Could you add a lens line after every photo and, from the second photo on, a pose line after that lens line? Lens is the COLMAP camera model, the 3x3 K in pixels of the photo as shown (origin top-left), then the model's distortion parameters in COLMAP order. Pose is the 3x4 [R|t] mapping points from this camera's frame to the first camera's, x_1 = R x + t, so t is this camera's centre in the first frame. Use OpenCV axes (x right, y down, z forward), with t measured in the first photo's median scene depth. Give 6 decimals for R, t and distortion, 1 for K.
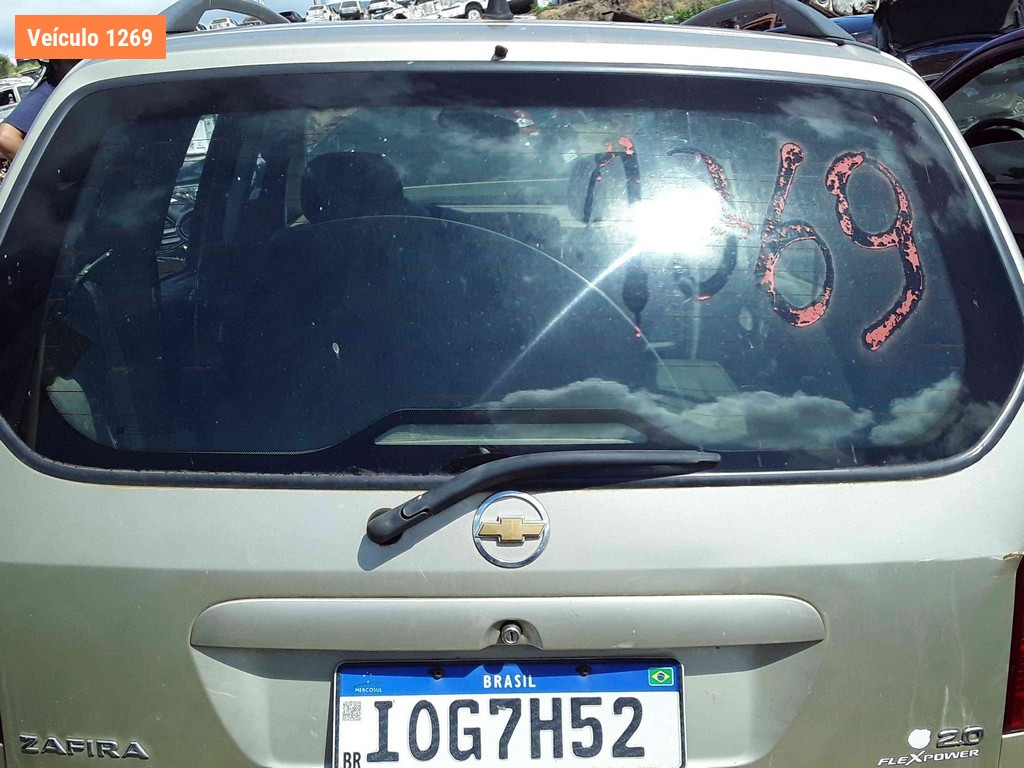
lens RADIAL K [[941.7, 0, 539.3], [0, 941.7, 381.3], [0, 0, 1]] dist [0.086070, -0.190250]
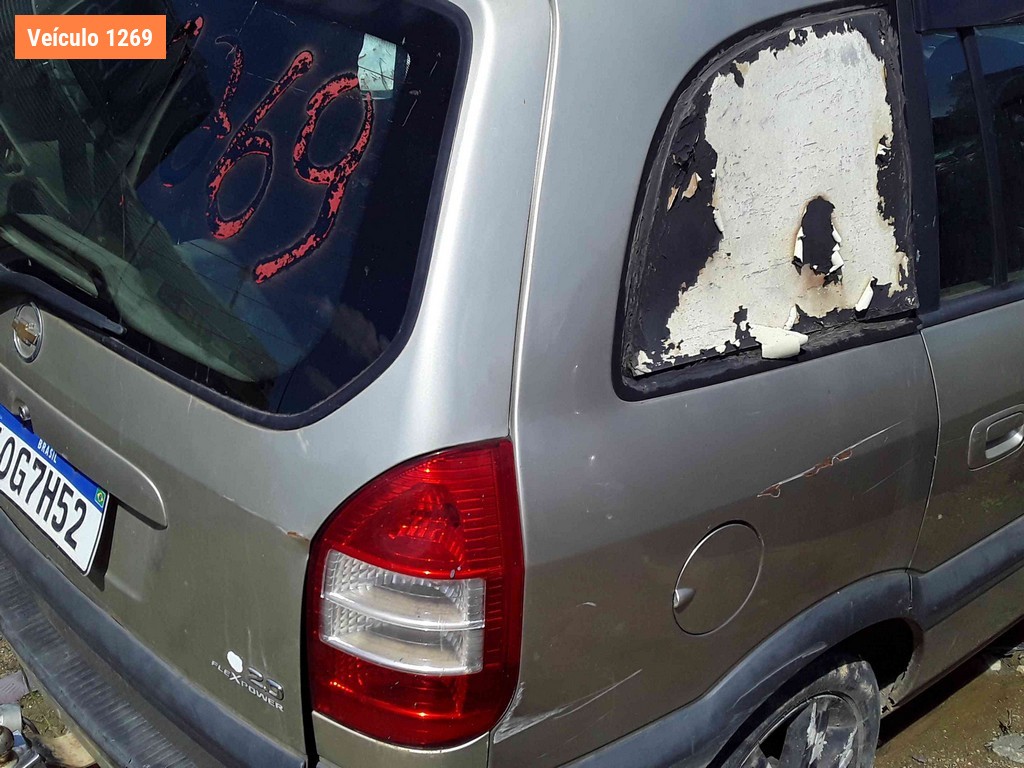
lens RADIAL K [[941.7, 0, 539.3], [0, 941.7, 381.3], [0, 0, 1]] dist [0.086070, -0.190250]
pose [[0.759618, 0.357387, -0.543374, 1.095606], [-0.265551, 0.933104, 0.242488, -0.241744], [0.593687, -0.039905, 0.803706, 0.379392]]
